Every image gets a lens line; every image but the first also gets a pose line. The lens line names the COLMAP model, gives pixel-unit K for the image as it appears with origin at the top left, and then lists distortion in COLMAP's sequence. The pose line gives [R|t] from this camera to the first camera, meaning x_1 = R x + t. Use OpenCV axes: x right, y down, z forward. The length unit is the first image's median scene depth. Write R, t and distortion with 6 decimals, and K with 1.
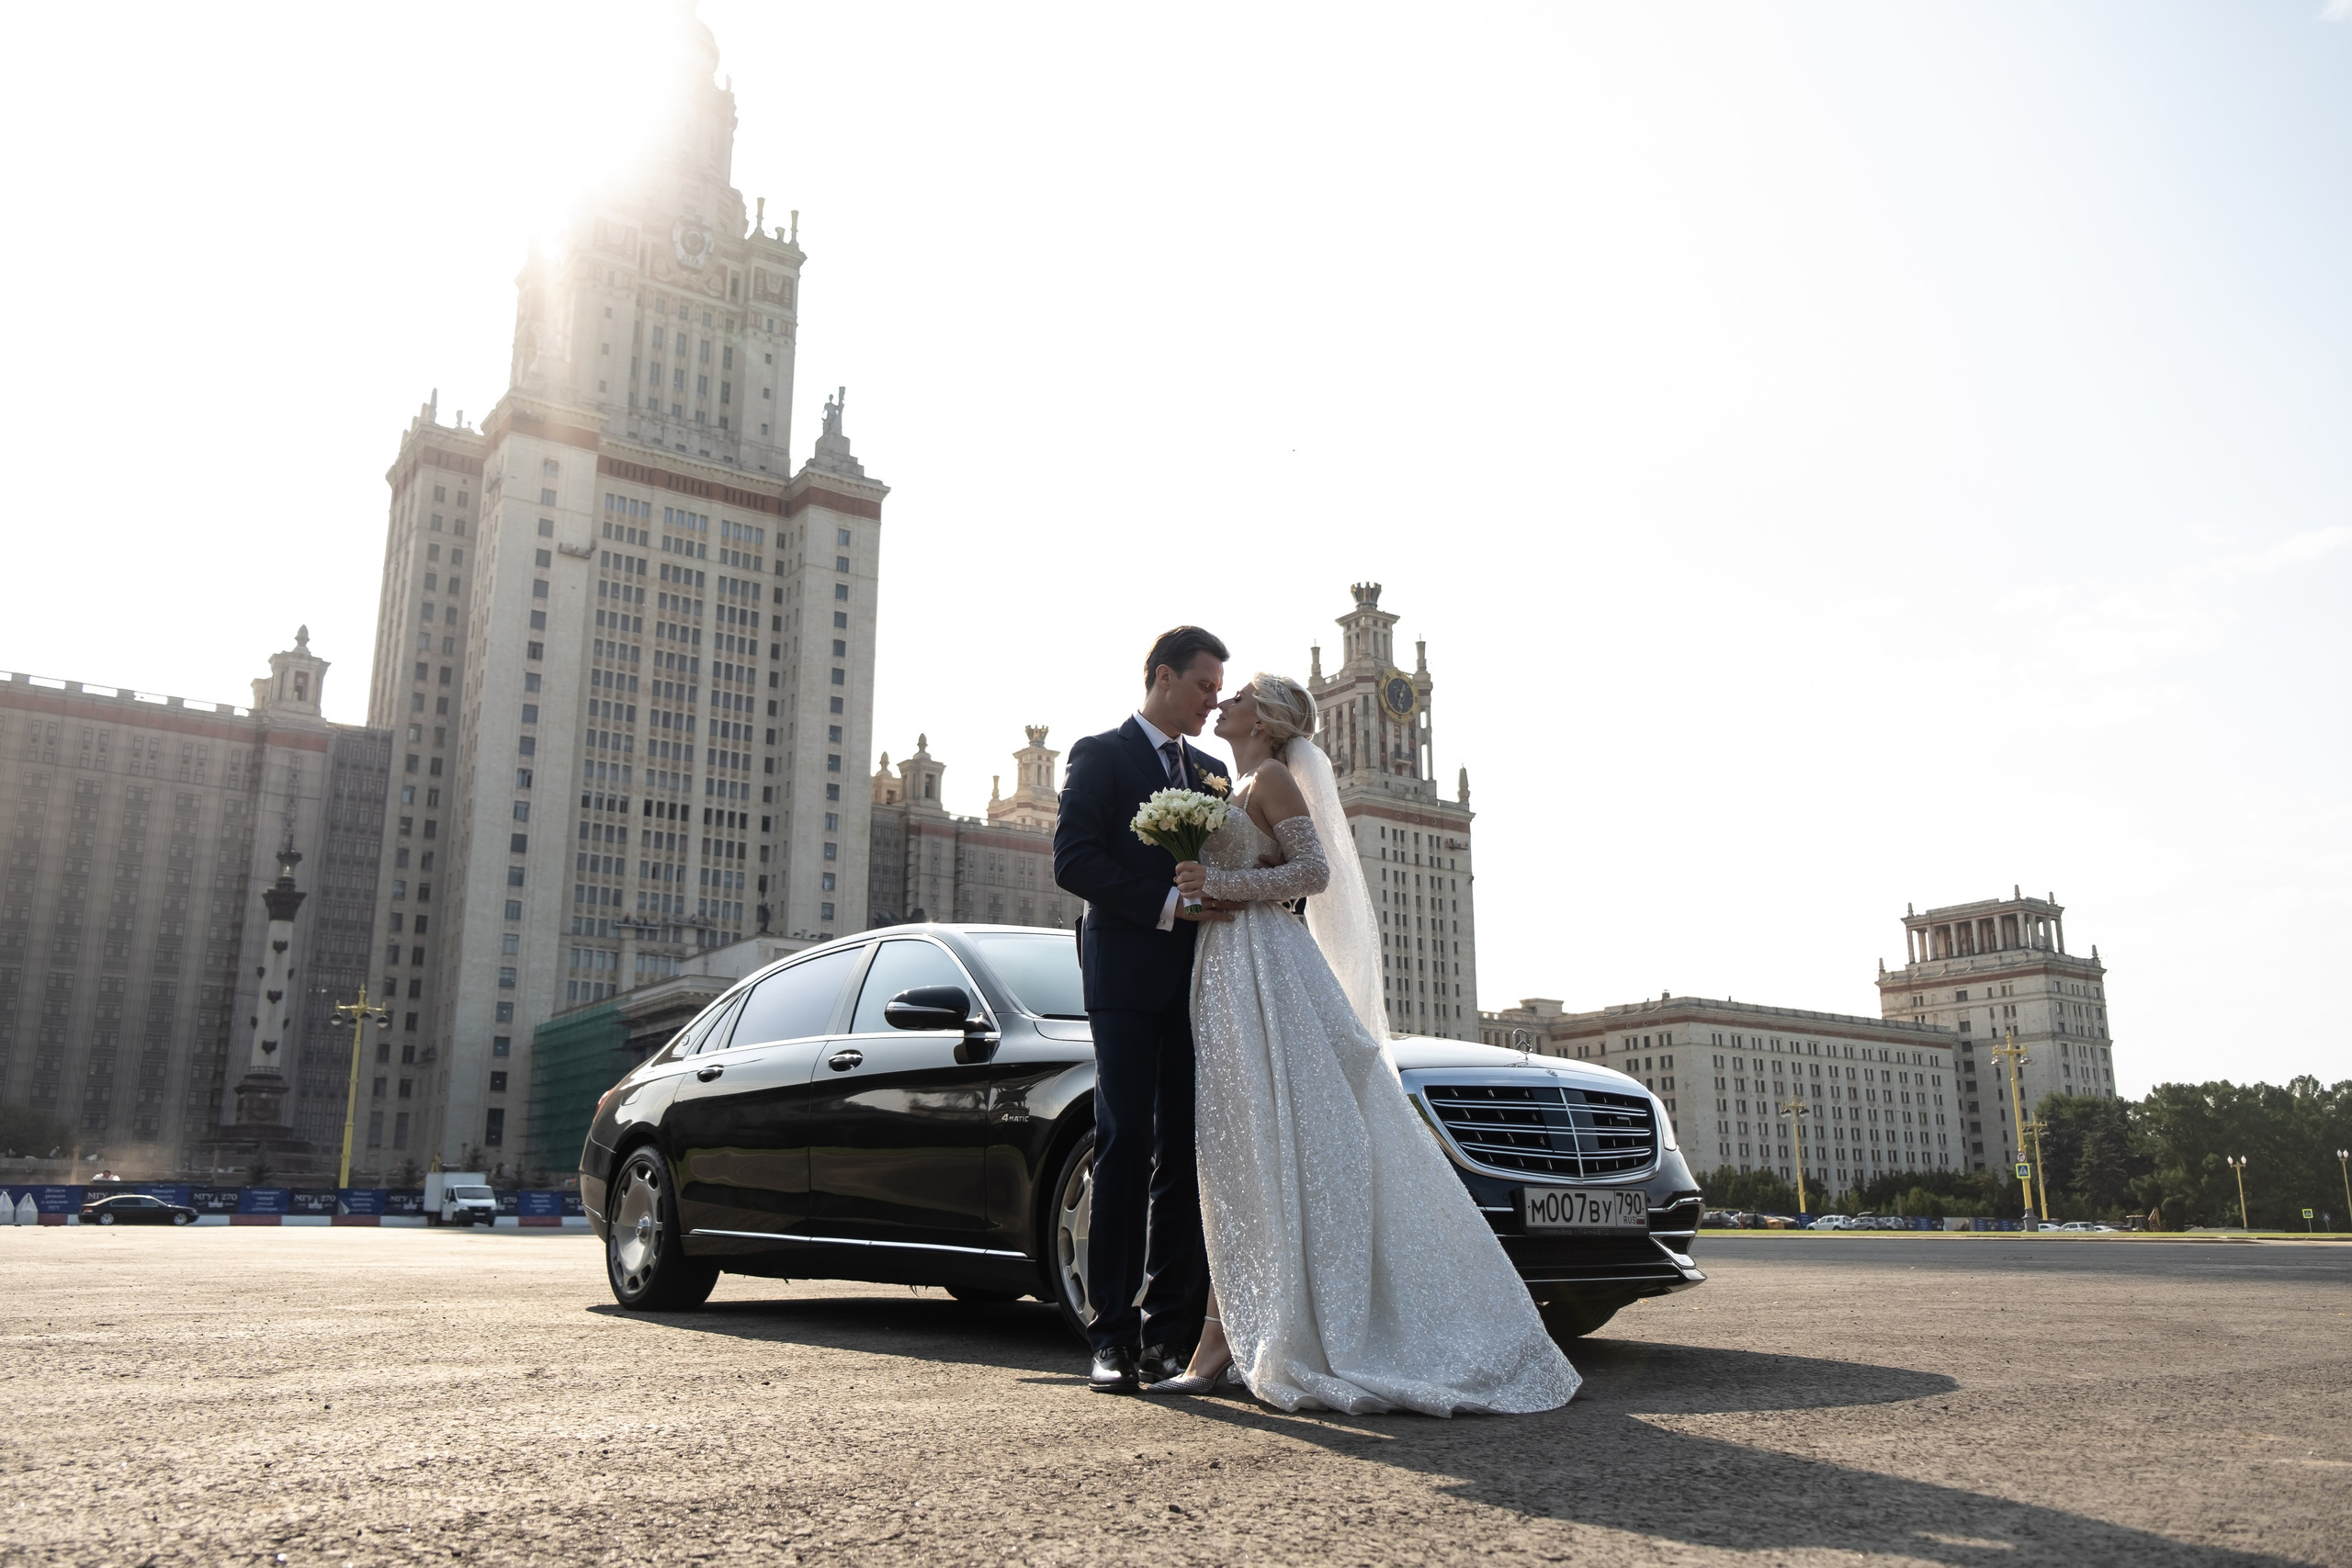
lens RADIAL K [[1890.4, 0, 1162.4], [0, 1890.4, 794.5], [0, 0, 1]] dist [0.004933, -0.007757]
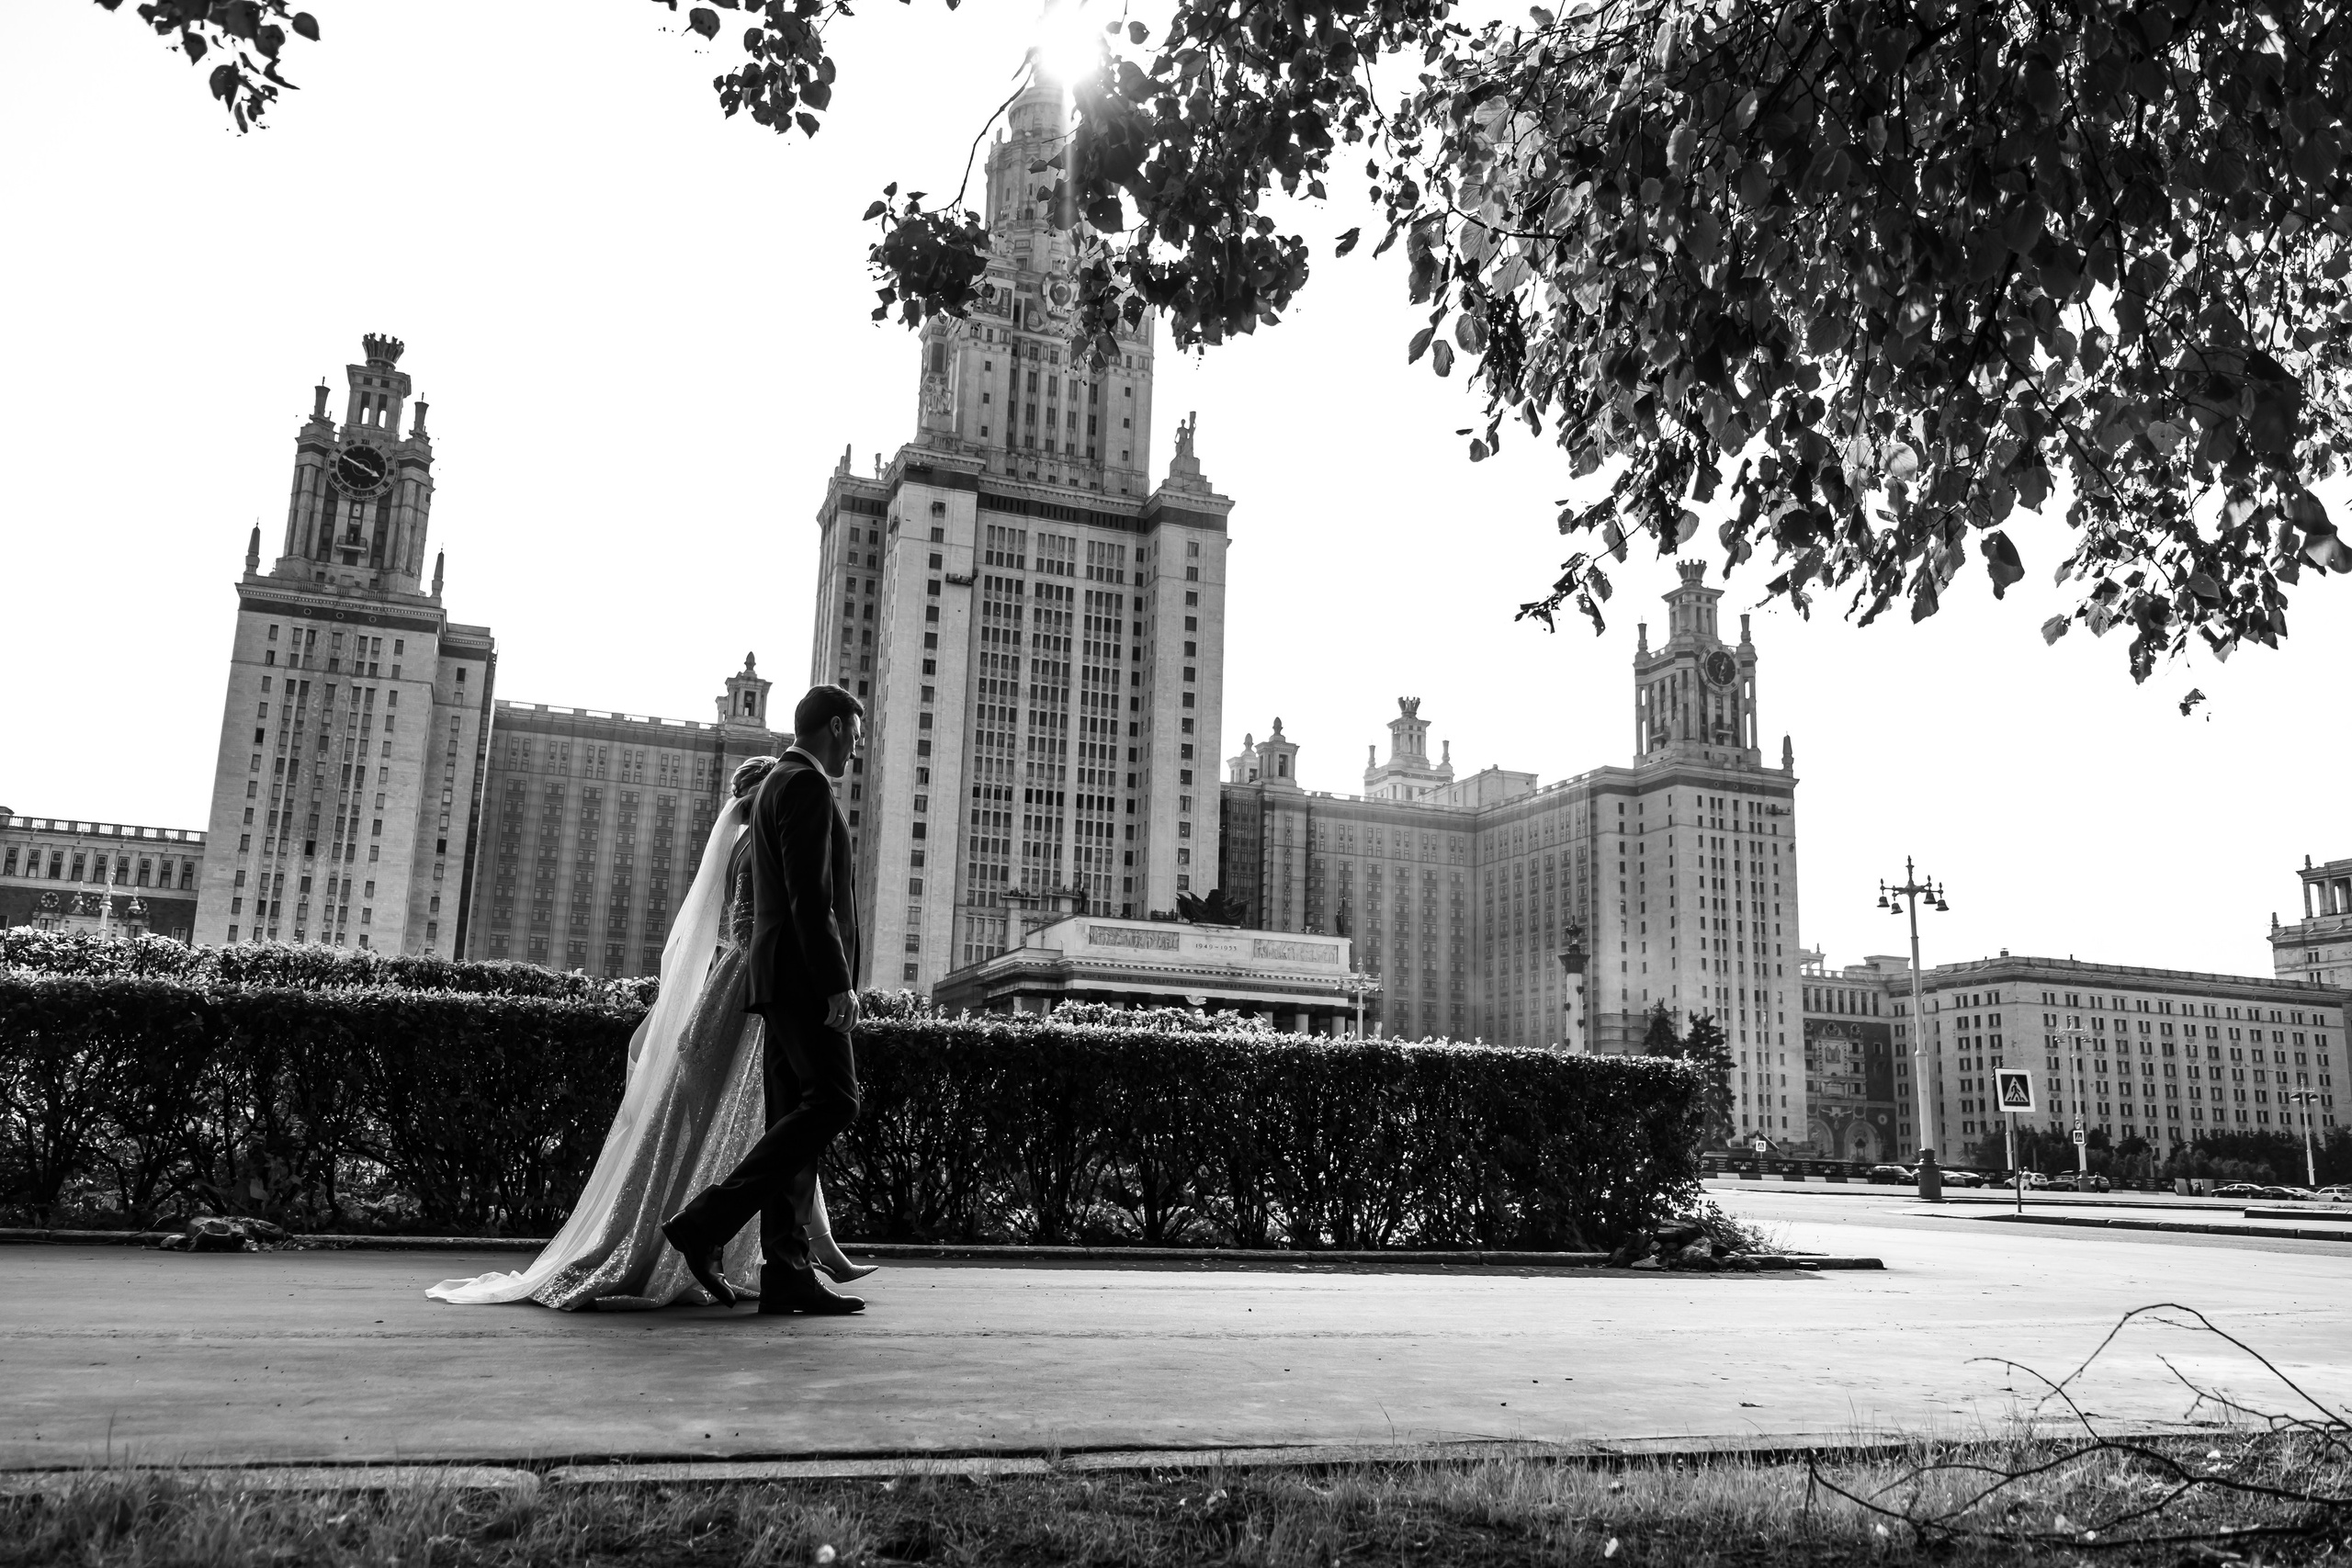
lens RADIAL K [[1890.4, 0, 1160.4], [0, 1890.4, 789.2], [0, 0, 1]] dist [0.004933, -0.007757]
pose [[0.966735, -0.021618, -0.254864, 0.108930], [0.029359, 0.999215, 0.026606, -0.026874], [0.254088, -0.033204, 0.966611, -0.110456]]
